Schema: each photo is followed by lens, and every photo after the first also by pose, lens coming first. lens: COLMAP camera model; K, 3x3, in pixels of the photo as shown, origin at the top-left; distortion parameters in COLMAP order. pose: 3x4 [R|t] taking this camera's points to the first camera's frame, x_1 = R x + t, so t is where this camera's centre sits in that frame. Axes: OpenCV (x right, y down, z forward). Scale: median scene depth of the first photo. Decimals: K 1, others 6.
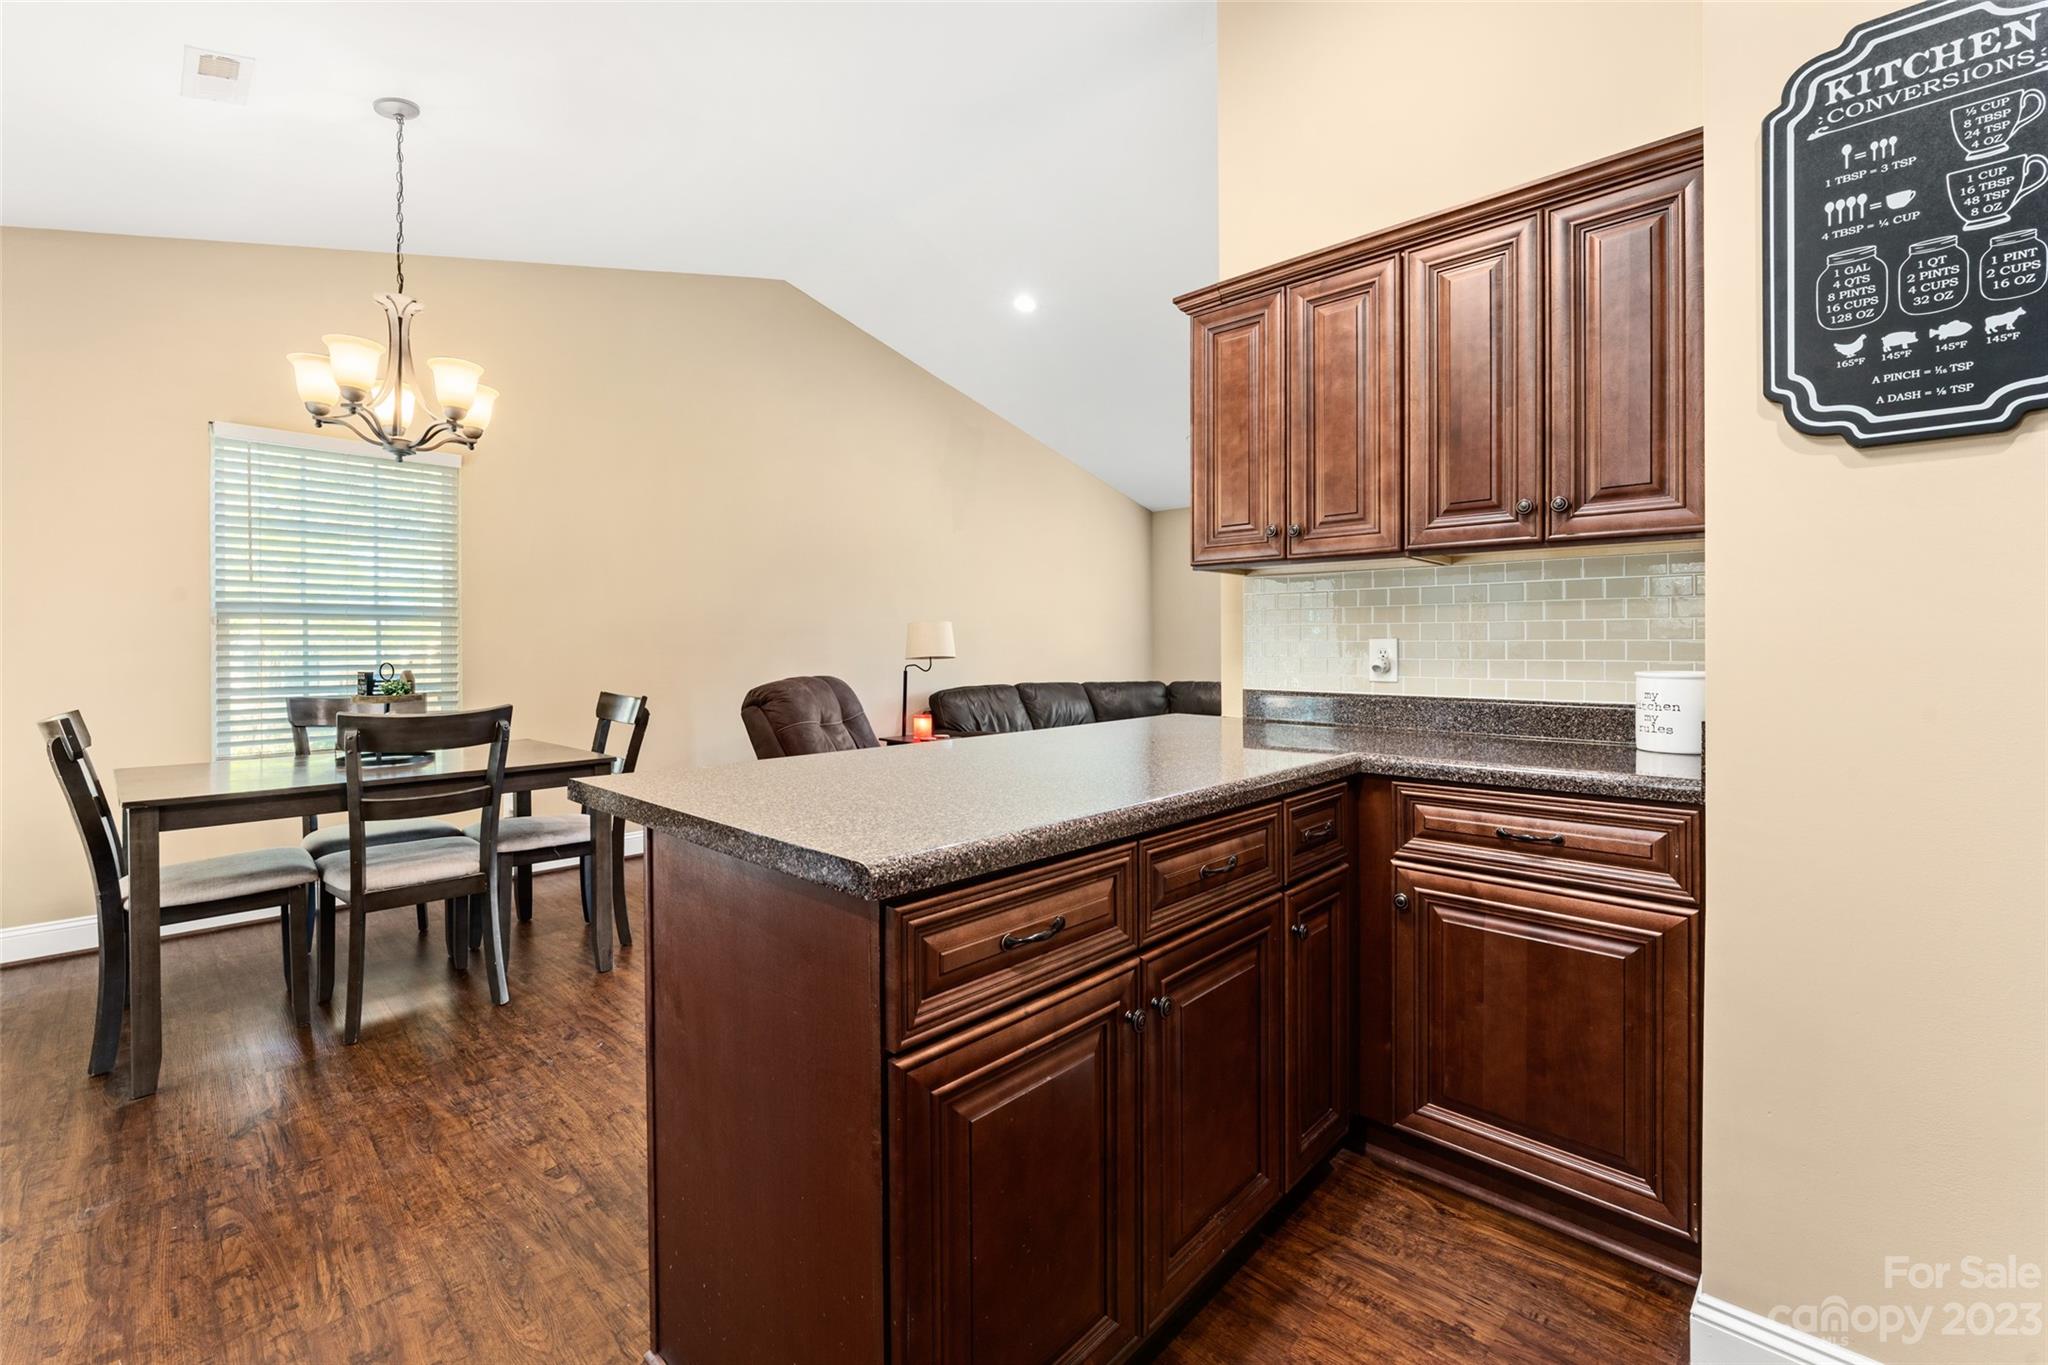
lens RADIAL K [[851.9, 0, 1018.3], [0, 851.9, 650.2], [0, 0, 1]] dist [-0.005461, -0.000248]
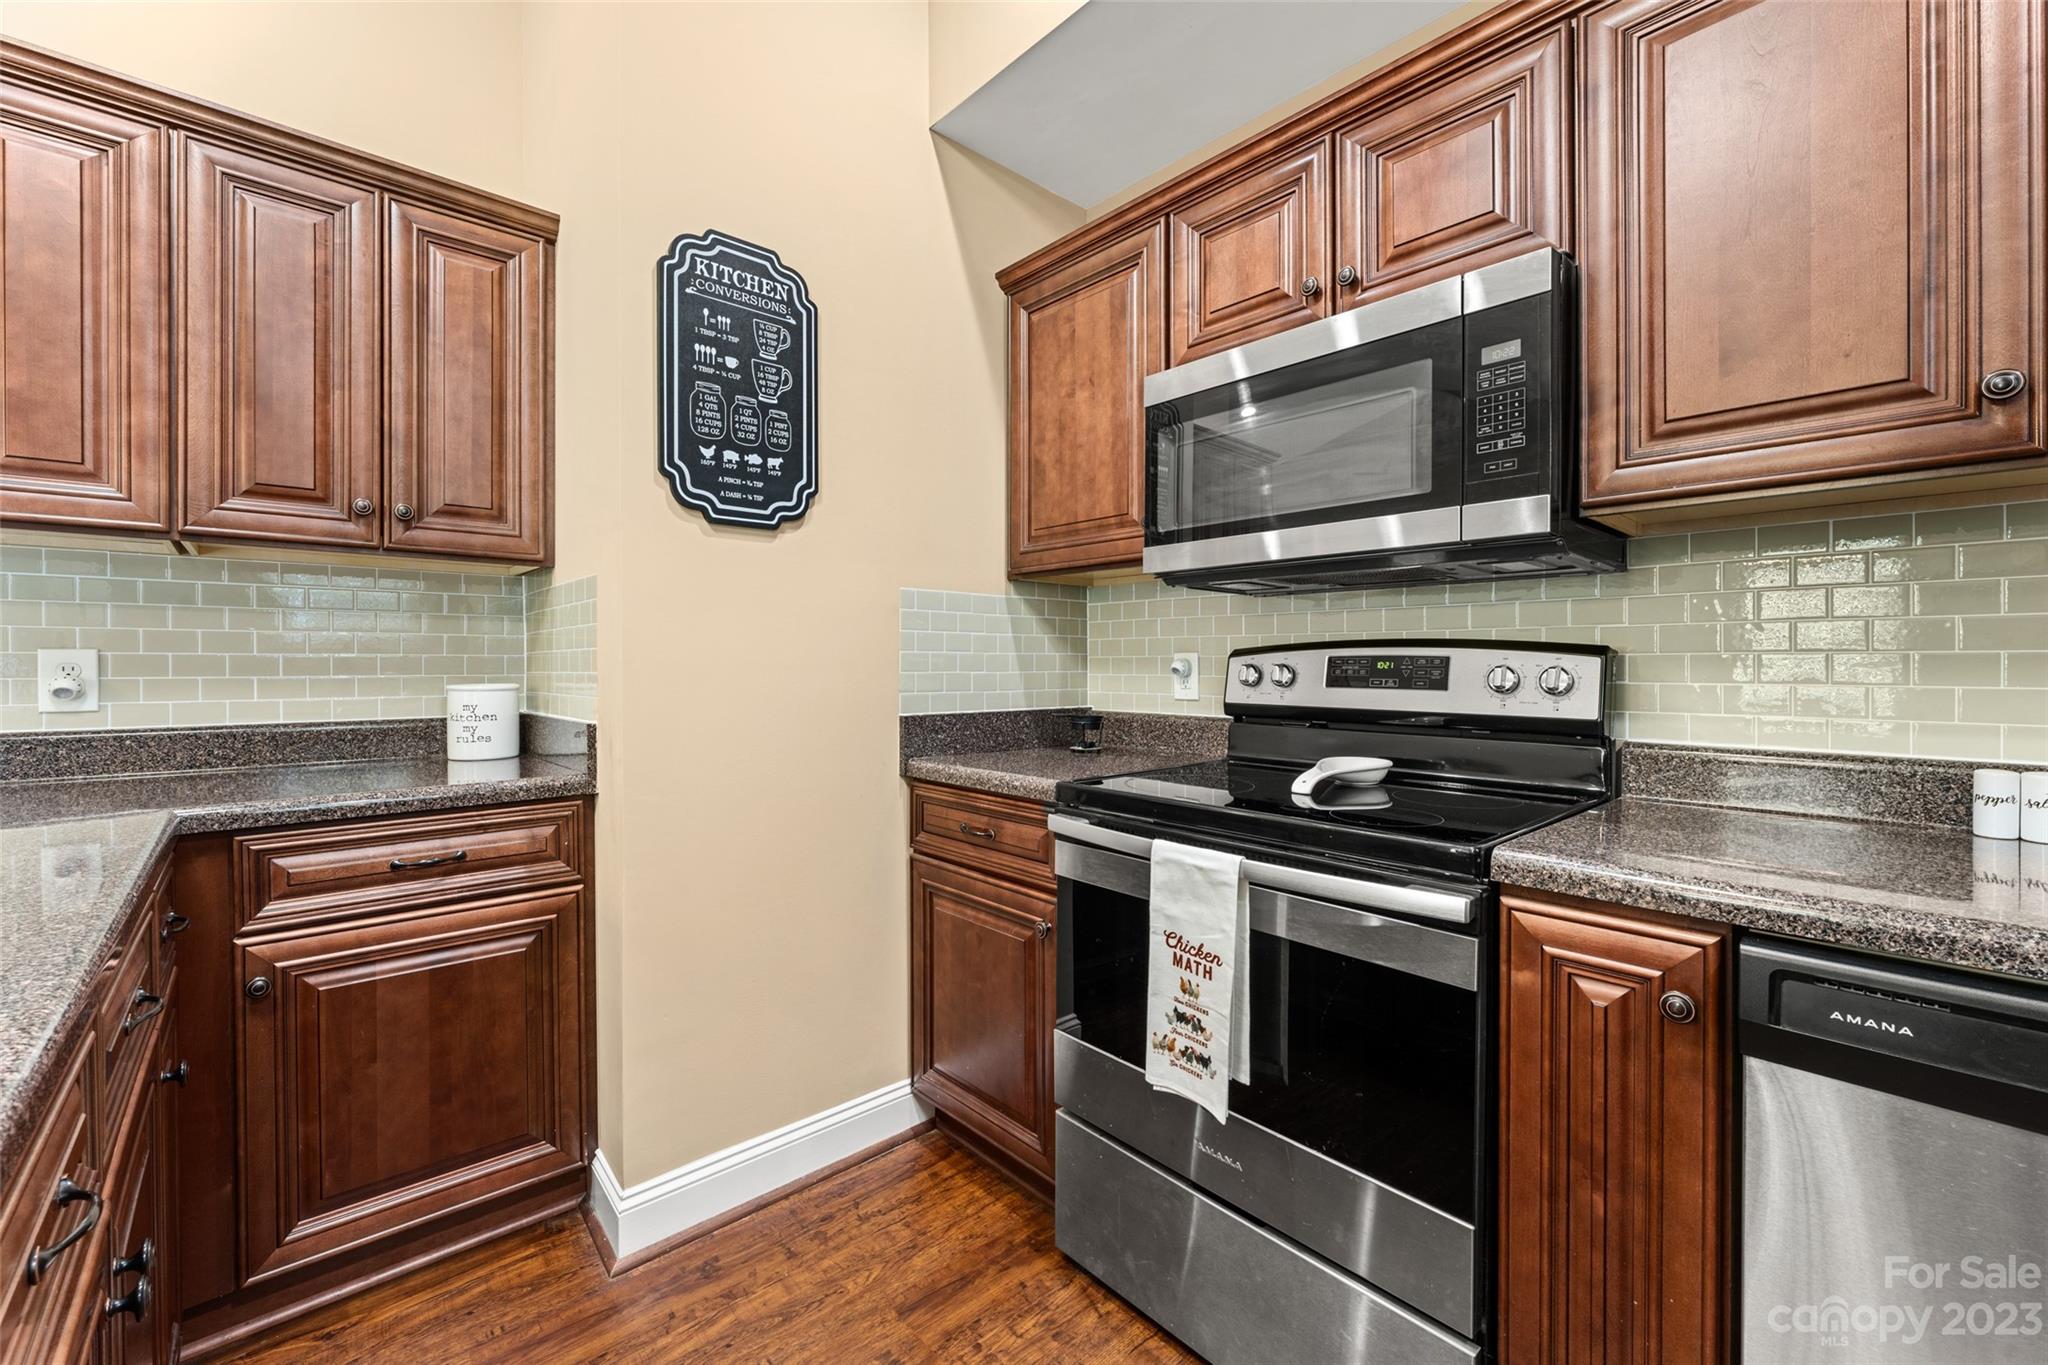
lens RADIAL K [[845.8, 0, 1019.3], [0, 845.8, 663.5], [0, 0, 1]] dist [-0.004847, -0.000070]
pose [[0.072232, -0.000339, 0.997388, -0.288025], [0.003269, 0.999995, 0.000103, 0.000700], [-0.997382, 0.003253, 0.072233, 0.269682]]
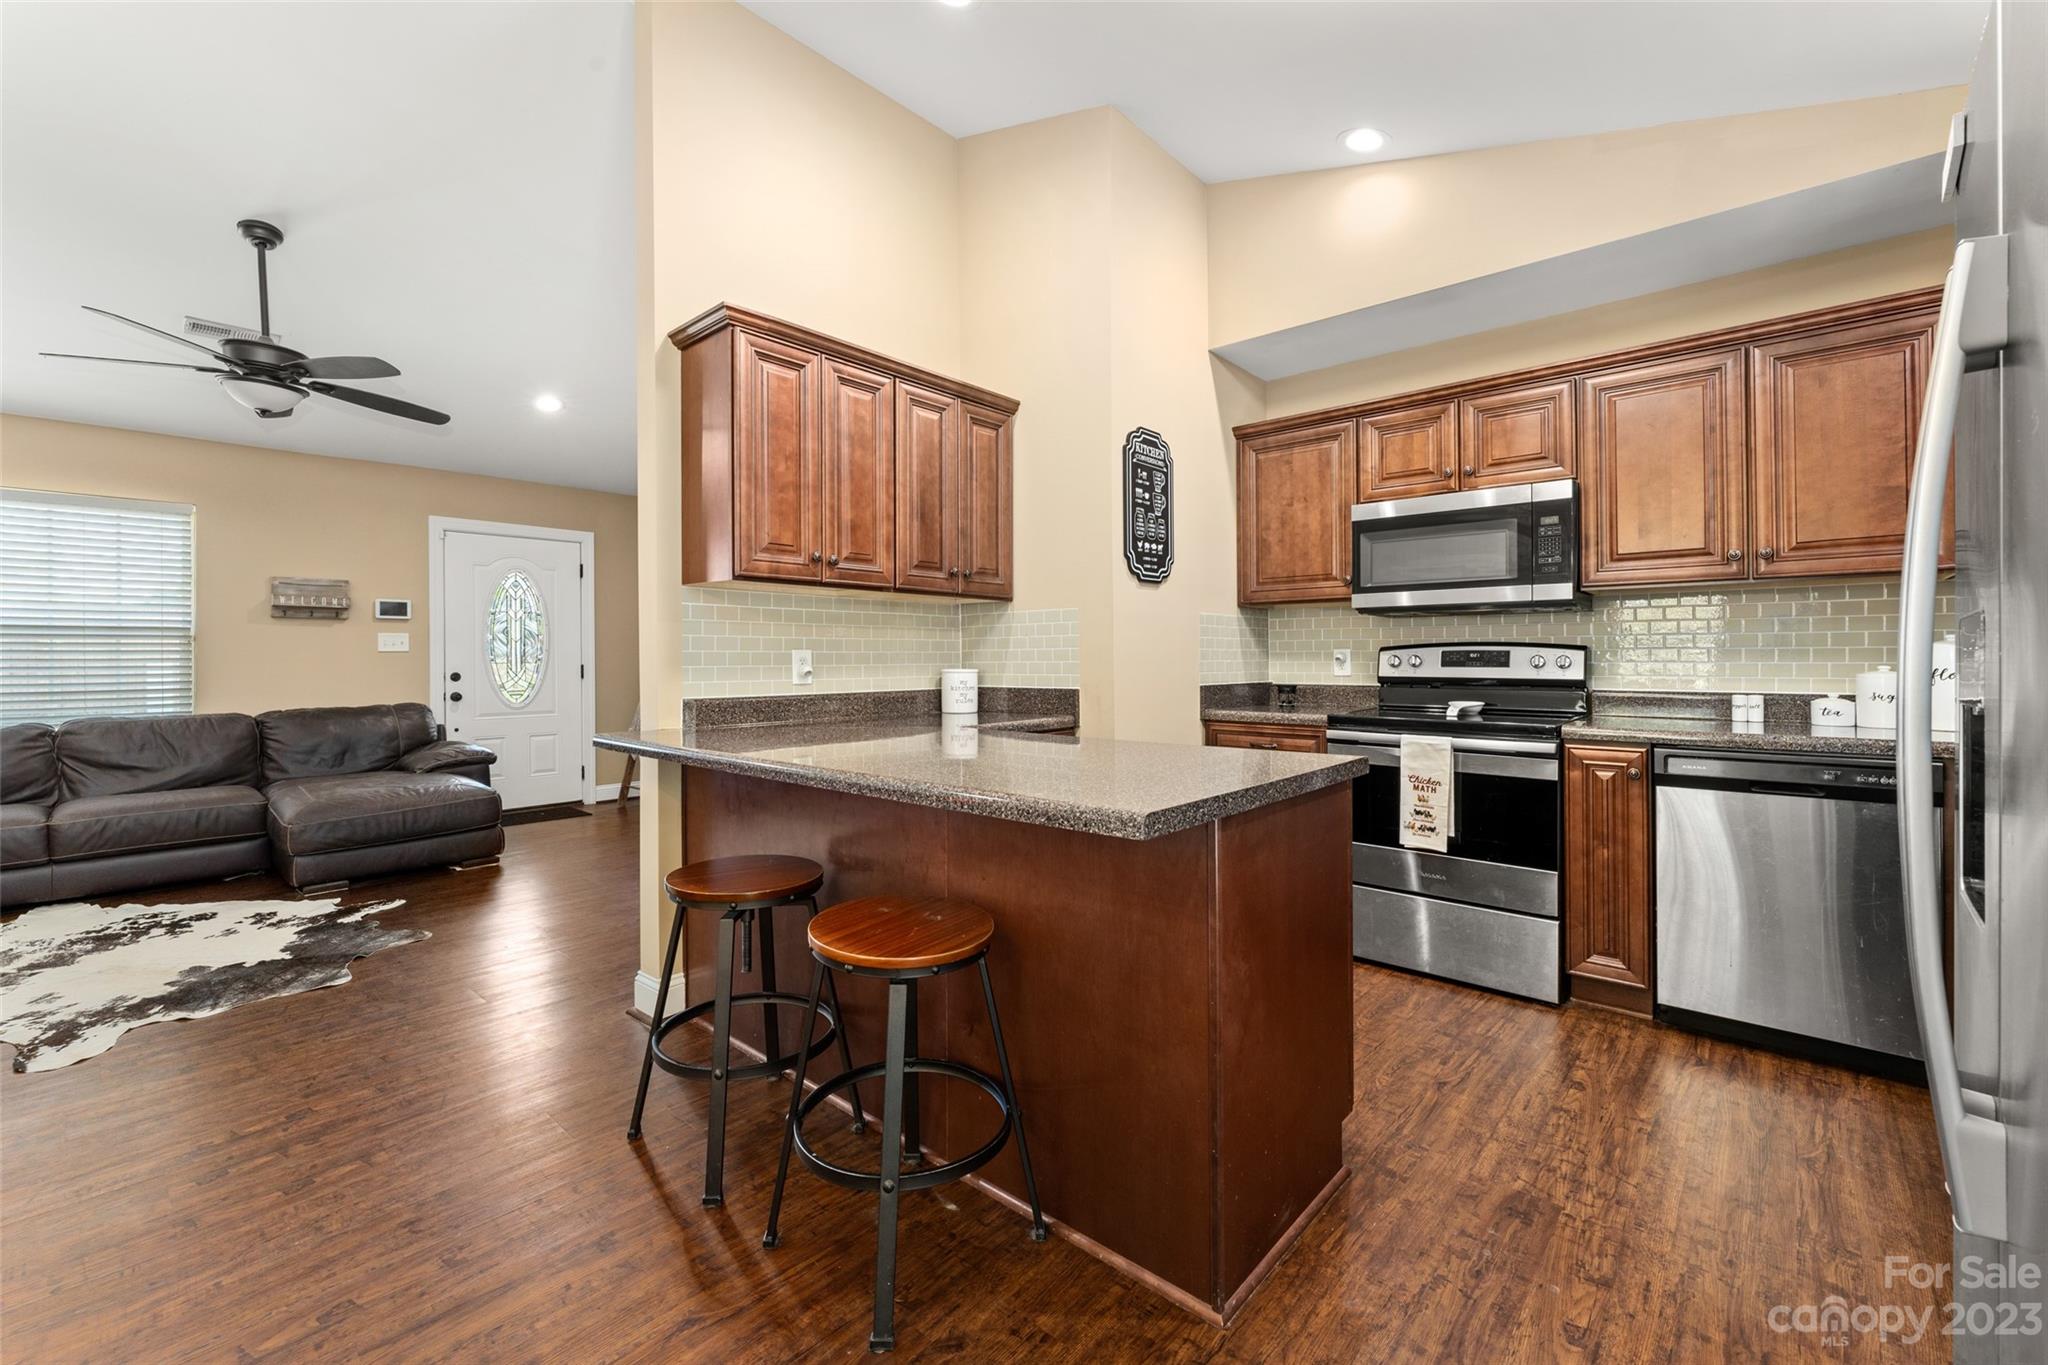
lens RADIAL K [[851.9, 0, 1018.3], [0, 851.9, 650.2], [0, 0, 1]] dist [-0.005461, -0.000248]
pose [[-0.039042, 0.007120, 0.999212, -1.237035], [0.008050, 0.999944, -0.006810, -0.002532], [-0.999205, 0.007778, -0.039097, 1.078979]]
